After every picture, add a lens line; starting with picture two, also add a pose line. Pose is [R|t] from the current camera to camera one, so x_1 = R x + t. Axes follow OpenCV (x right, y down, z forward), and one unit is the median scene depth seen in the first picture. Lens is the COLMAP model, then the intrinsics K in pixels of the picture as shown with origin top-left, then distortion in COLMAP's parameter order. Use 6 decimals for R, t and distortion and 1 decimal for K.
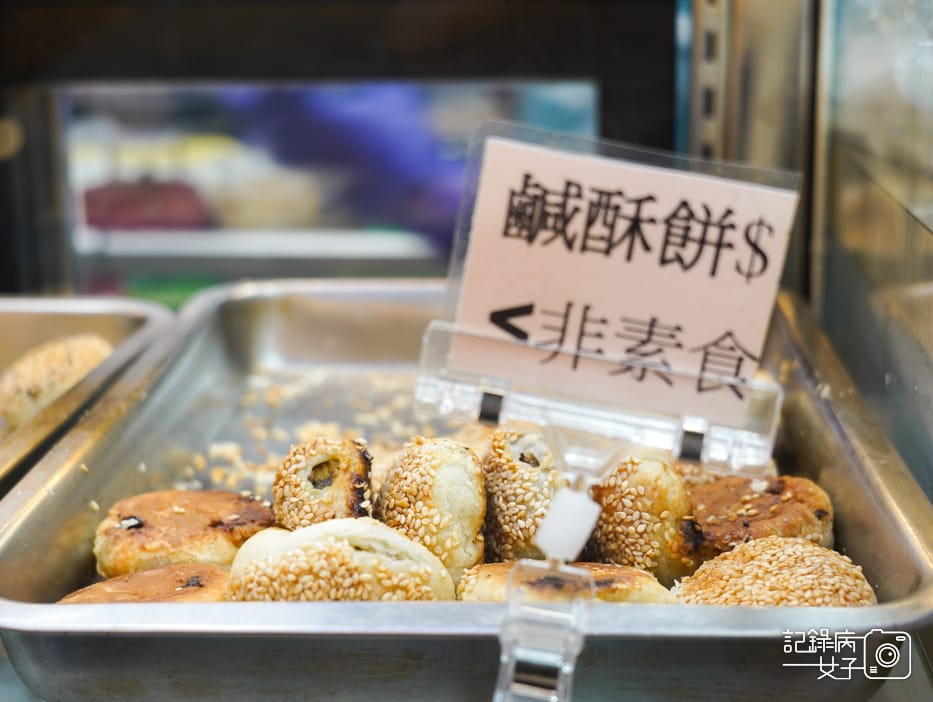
lens RADIAL K [[1438.4, 0, 465.4], [0, 1438.4, 347.5], [0, 0, 1]] dist [-0.025019, 0.000000]
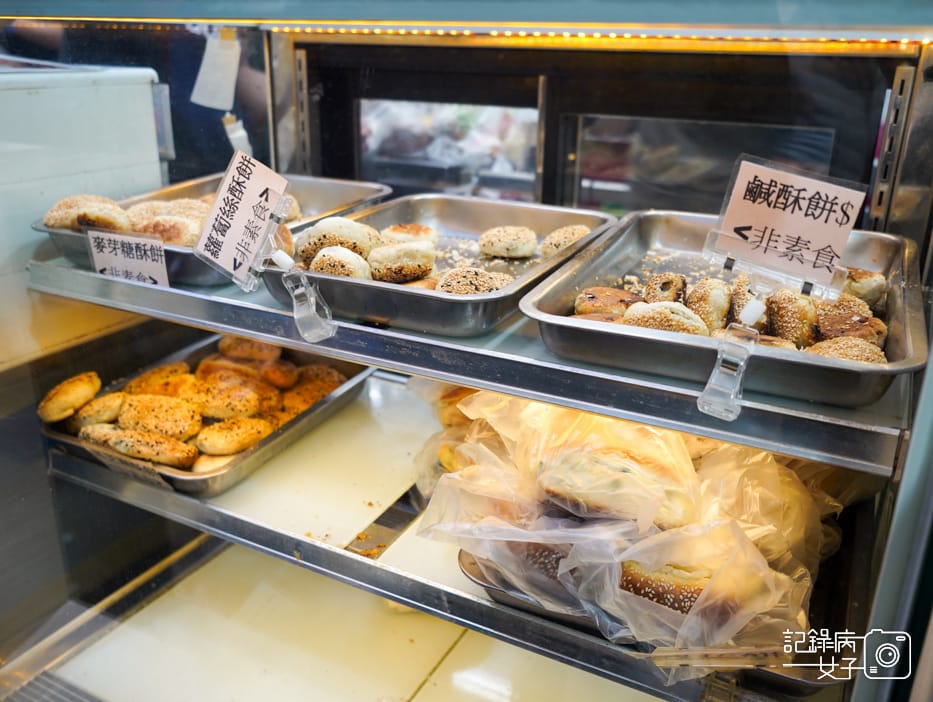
lens RADIAL K [[841.5, 0, 469.6], [0, 841.5, 346.8], [0, 0, 1]] dist [-0.010944, 0.029347]
pose [[0.922825, 0.157628, -0.351494, 0.143515], [-0.115884, 0.983779, 0.136930, 0.035105], [0.367376, -0.085630, 0.926122, -0.616526]]
